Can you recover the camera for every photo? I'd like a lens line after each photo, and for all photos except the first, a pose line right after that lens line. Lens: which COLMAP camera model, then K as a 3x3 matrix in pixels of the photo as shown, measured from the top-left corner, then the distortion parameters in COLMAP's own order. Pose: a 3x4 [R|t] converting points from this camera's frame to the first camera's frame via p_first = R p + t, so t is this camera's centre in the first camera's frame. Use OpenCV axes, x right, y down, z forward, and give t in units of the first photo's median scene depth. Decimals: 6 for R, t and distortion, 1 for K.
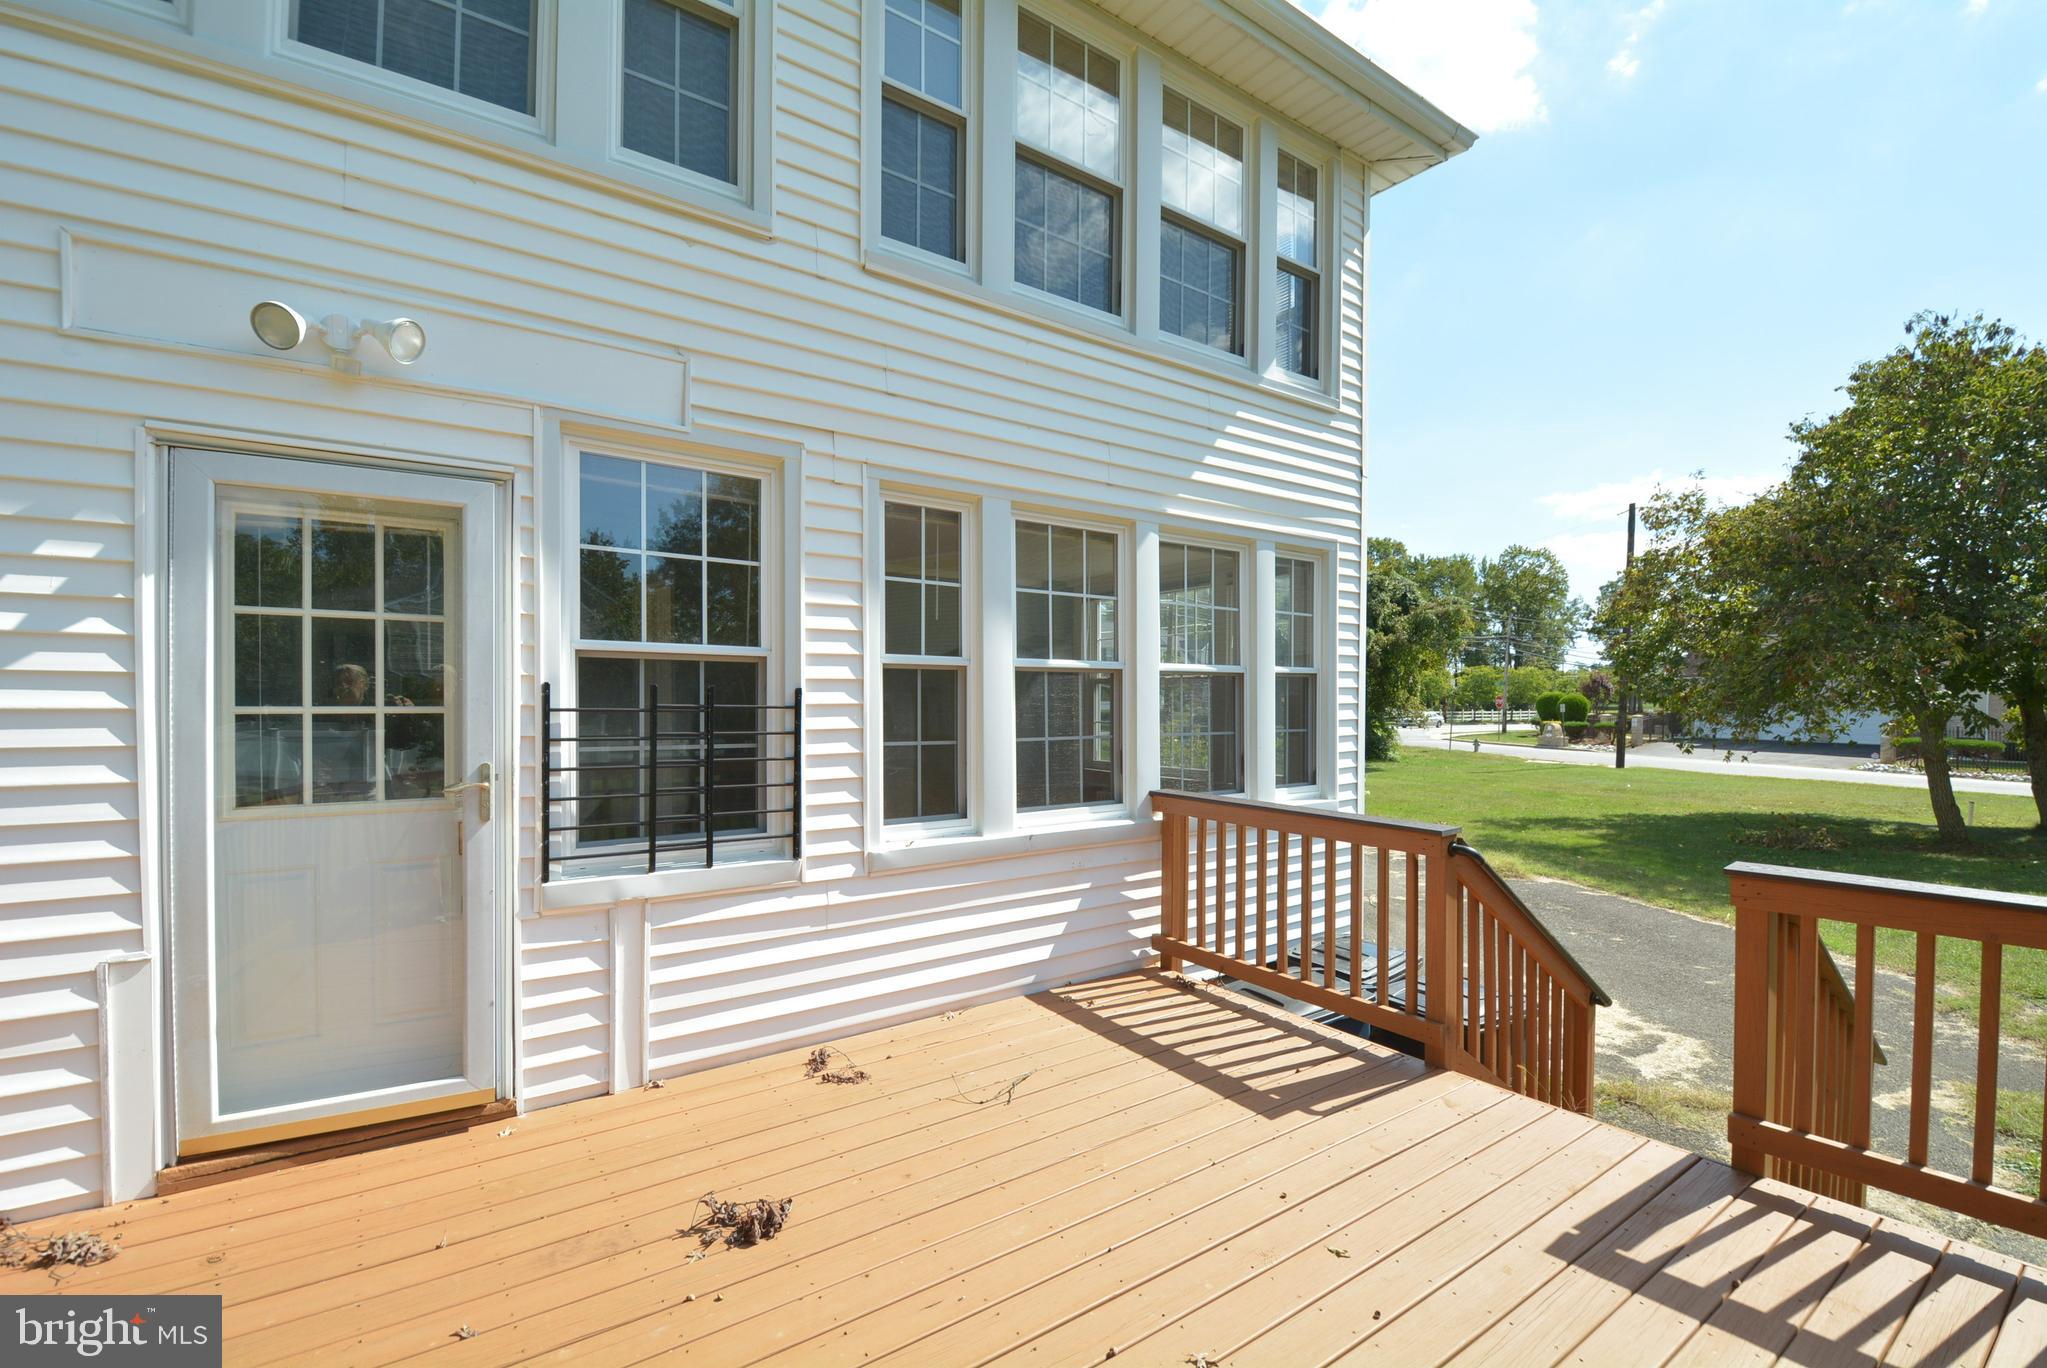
lens RADIAL K [[893.2, 0, 1045.9], [0, 893.2, 710.0], [0, 0, 1]] dist [0.015368, -0.021579]
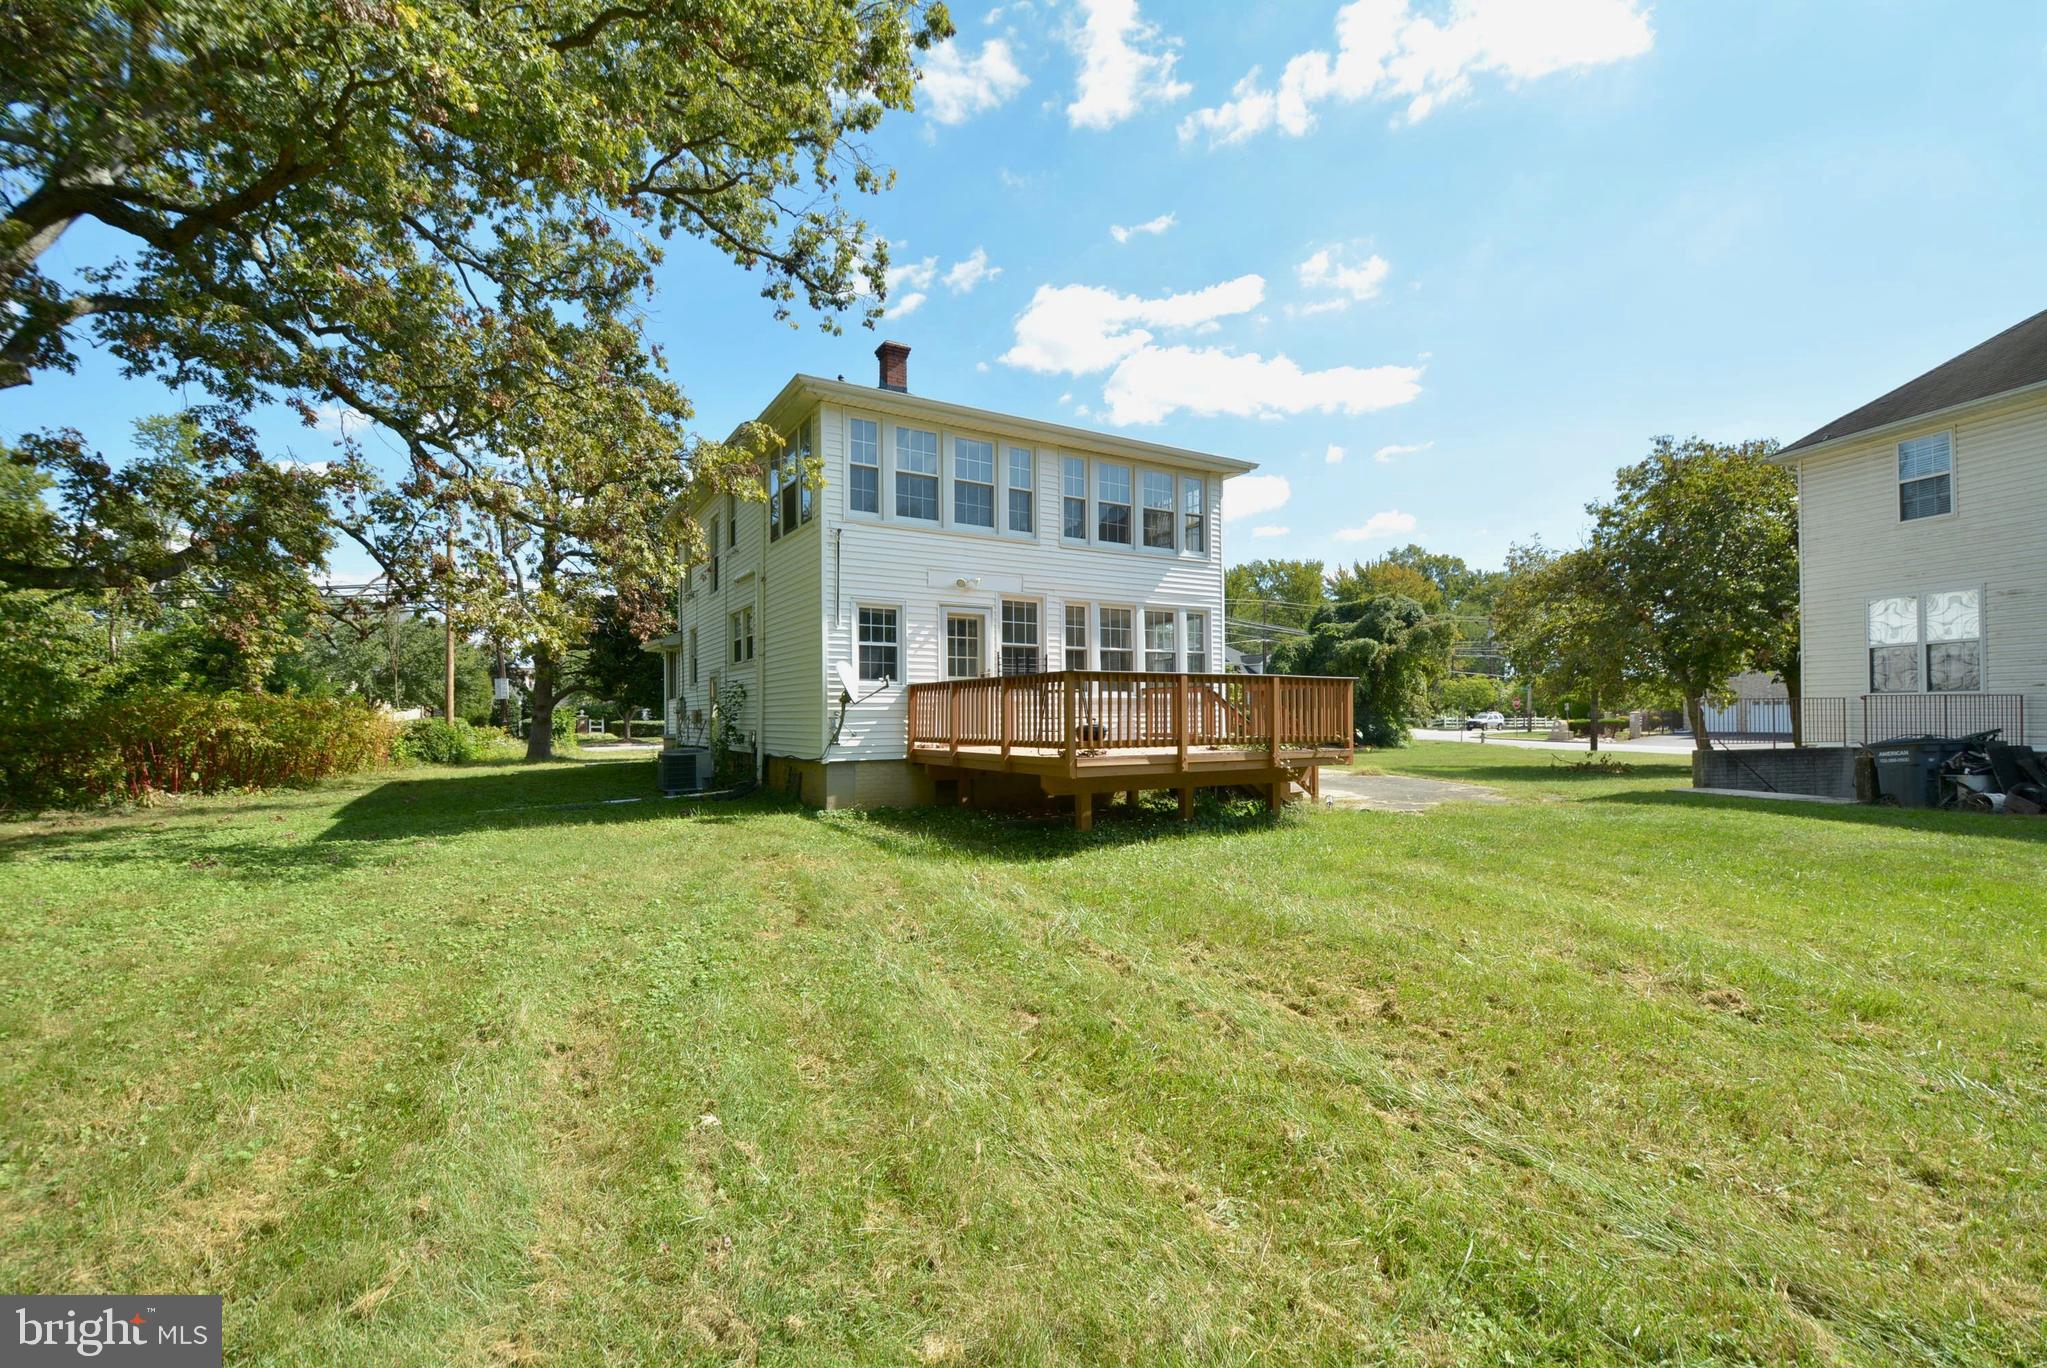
lens RADIAL K [[893.2, 0, 1045.9], [0, 893.2, 710.0], [0, 0, 1]] dist [0.015368, -0.021579]
pose [[0.996584, -0.012327, -0.081666, 0.029126], [0.010488, 0.999683, -0.022906, 0.211379], [0.081922, 0.021971, 0.996397, -2.001573]]
